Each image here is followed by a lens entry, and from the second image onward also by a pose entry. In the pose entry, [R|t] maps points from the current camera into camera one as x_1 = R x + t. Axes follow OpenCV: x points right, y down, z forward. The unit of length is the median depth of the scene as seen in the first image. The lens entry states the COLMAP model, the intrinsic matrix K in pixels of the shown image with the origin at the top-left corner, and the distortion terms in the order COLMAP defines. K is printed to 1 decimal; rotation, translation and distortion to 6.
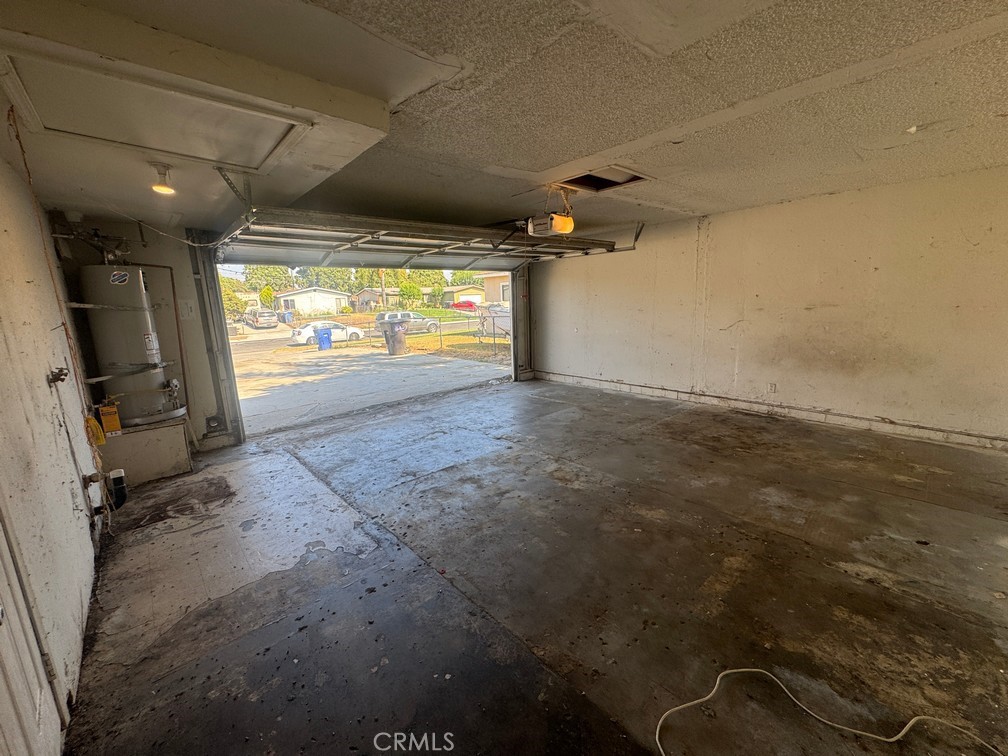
lens RADIAL K [[401.5, 0, 506.1], [0, 401.5, 376.5], [0, 0, 1]] dist [-0.005210, 0.001480]
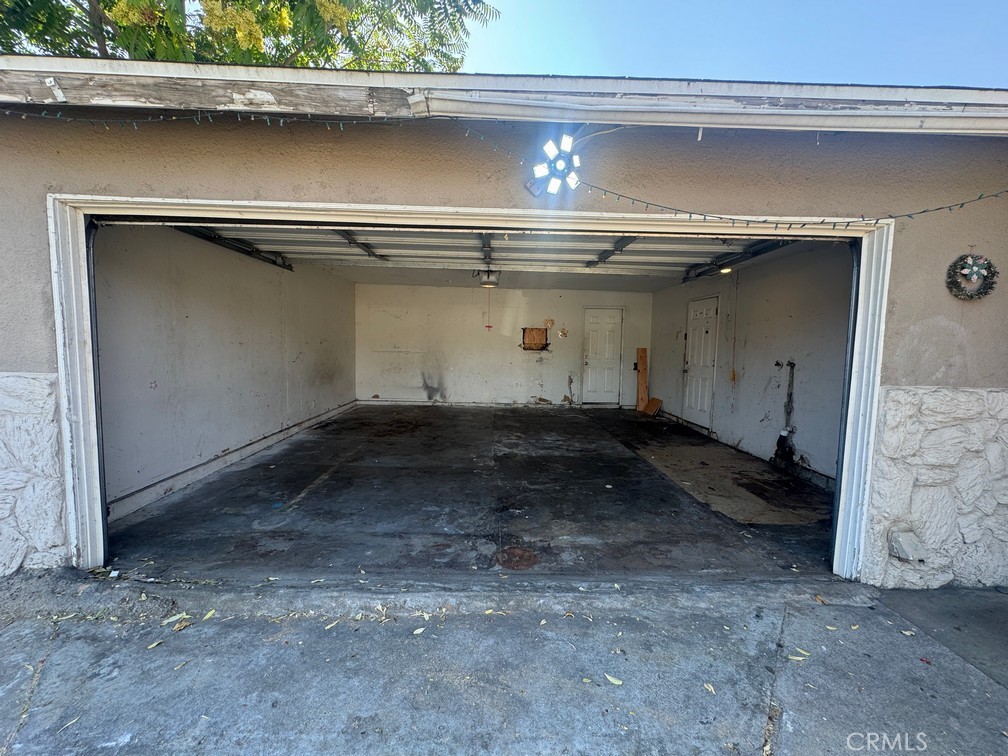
lens RADIAL K [[401.5, 0, 499.2], [0, 401.5, 376.1], [0, 0, 1]] dist [-0.005210, 0.001480]
pose [[-0.748852, -0.037156, 0.661694, -0.922155], [0.129340, 0.971035, 0.200902, -0.348389], [-0.649993, 0.236029, -0.722357, 2.234432]]
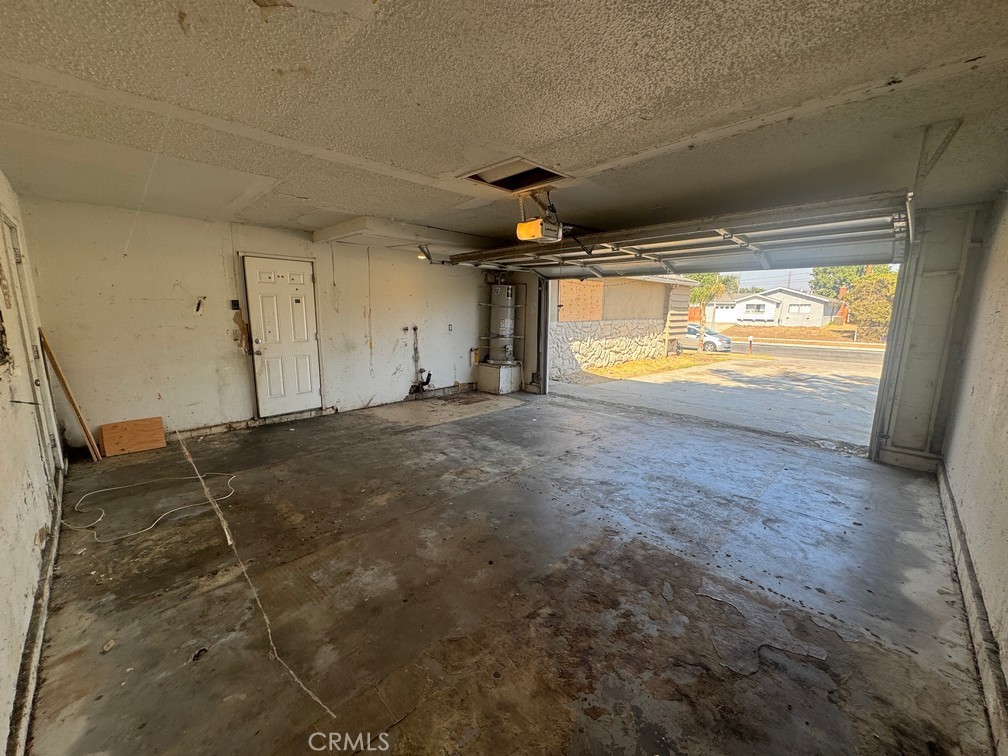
lens RADIAL K [[401.5, 0, 504.0], [0, 401.5, 377.8], [0, 0, 1]] dist [-0.005210, 0.001480]
pose [[0.056746, 0.203371, -0.977456, 1.173998], [-0.202058, 0.961113, 0.188240, -0.224161], [0.977728, 0.186821, 0.095632, 0.960237]]
